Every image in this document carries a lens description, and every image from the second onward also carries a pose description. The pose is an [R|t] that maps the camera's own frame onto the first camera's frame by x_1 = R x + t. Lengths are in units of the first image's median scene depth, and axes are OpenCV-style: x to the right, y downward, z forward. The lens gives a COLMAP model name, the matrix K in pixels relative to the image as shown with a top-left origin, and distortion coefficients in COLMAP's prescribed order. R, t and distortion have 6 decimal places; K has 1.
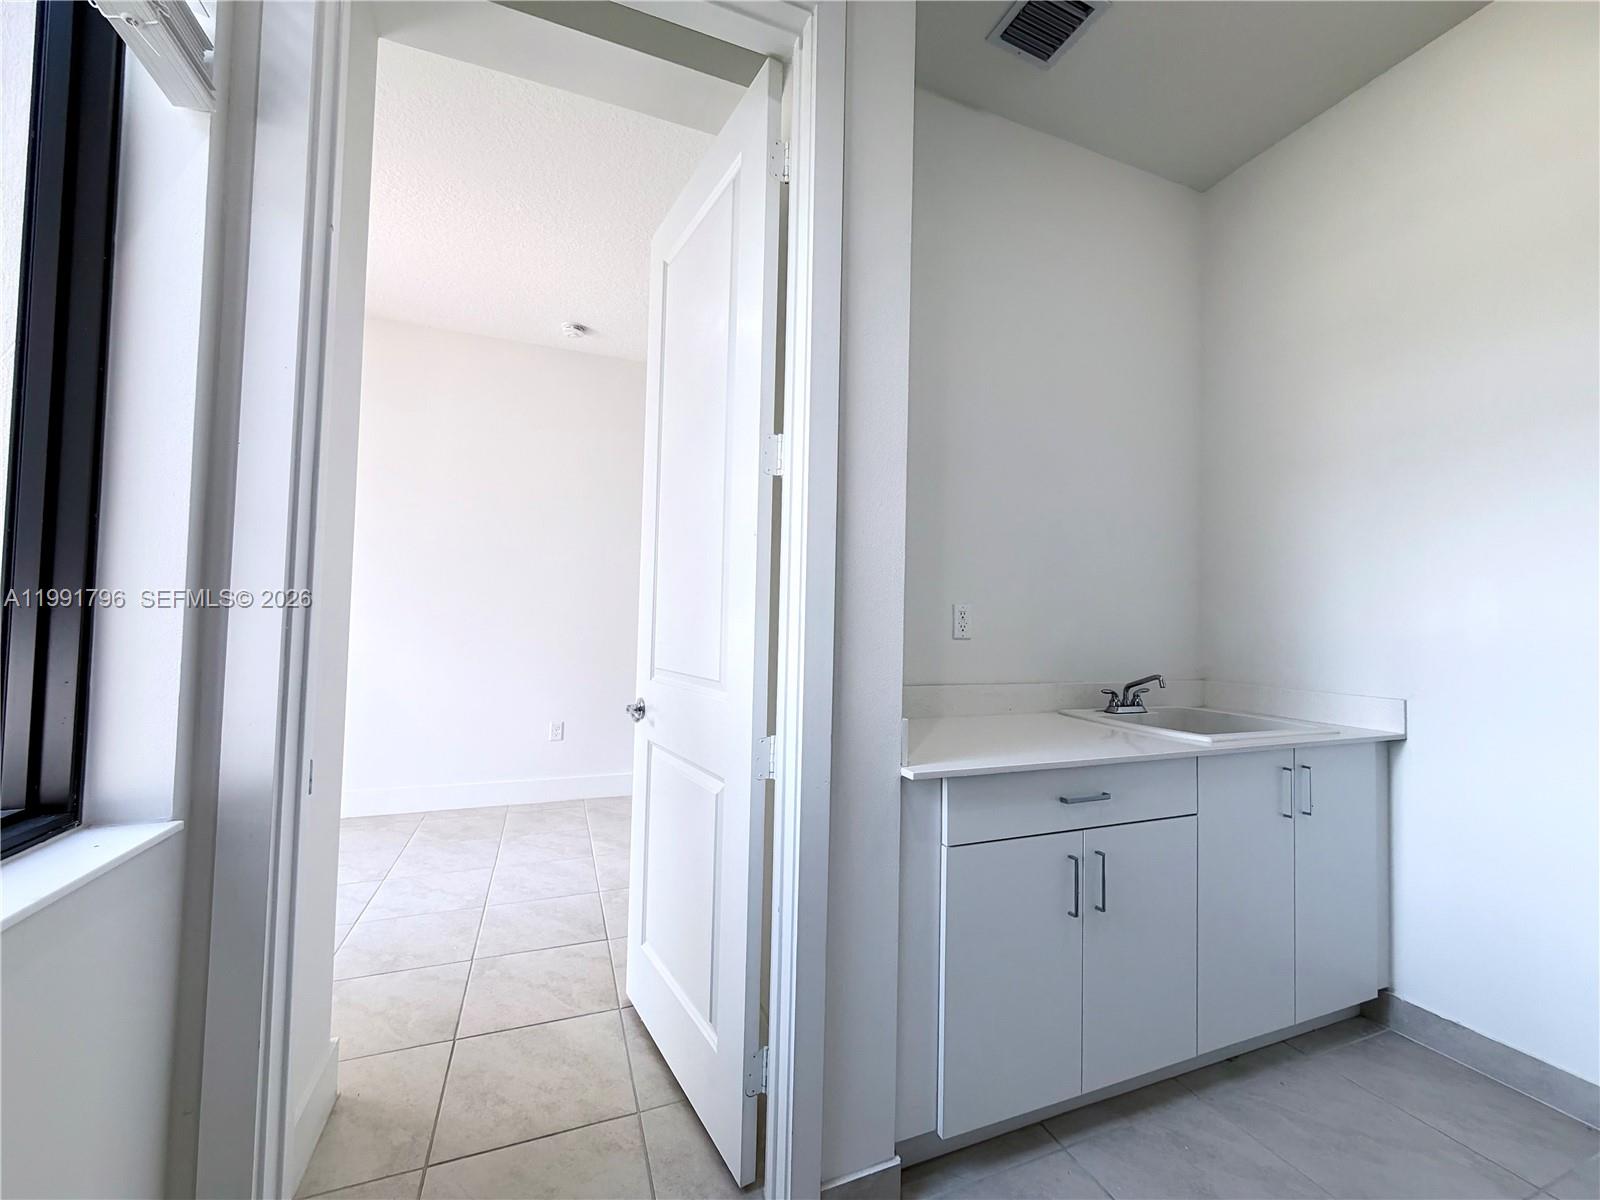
lens RADIAL K [[638.8, 0, 805.2], [0, 638.8, 602.4], [0, 0, 1]] dist [-0.001024, 0.000287]
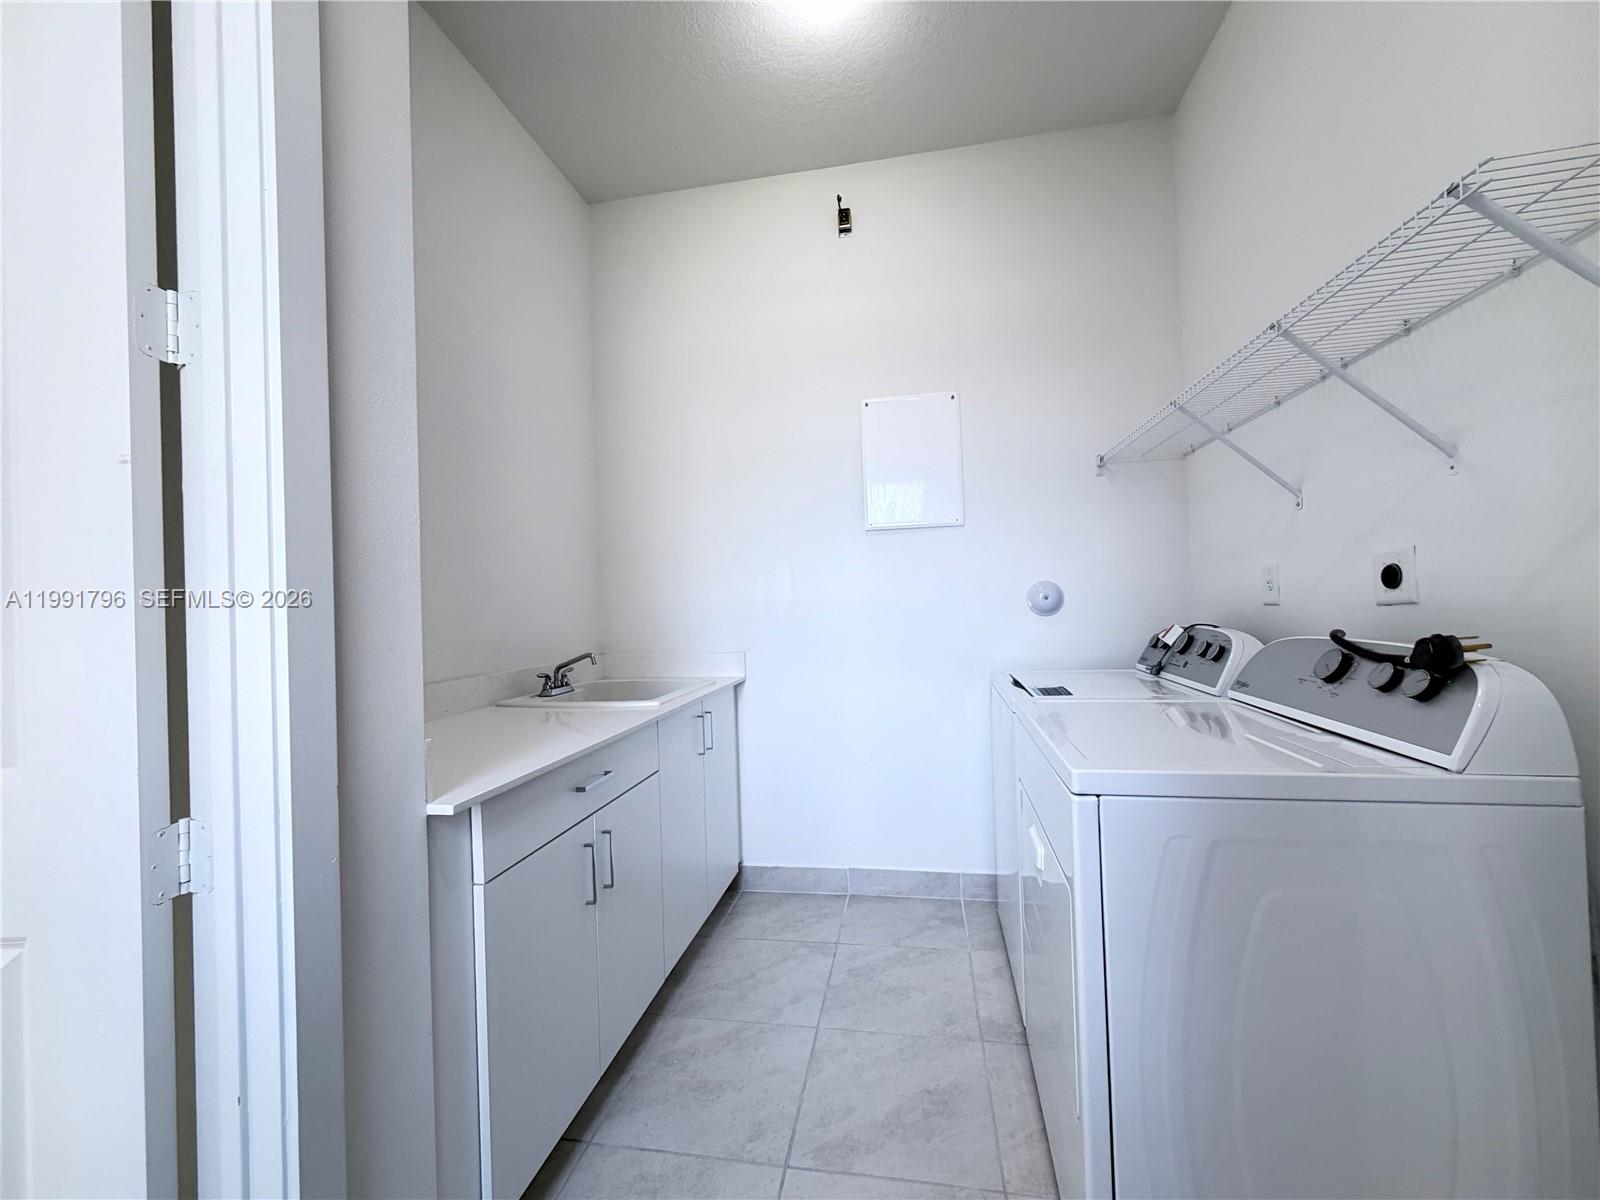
lens RADIAL K [[638.8, 0, 809.2], [0, 638.8, 598.4], [0, 0, 1]] dist [-0.001024, 0.000287]
pose [[0.510779, -0.024578, 0.859360, -0.228289], [0.008592, 0.999687, 0.023485, 0.001930], [-0.859669, -0.004612, 0.510831, 0.203579]]
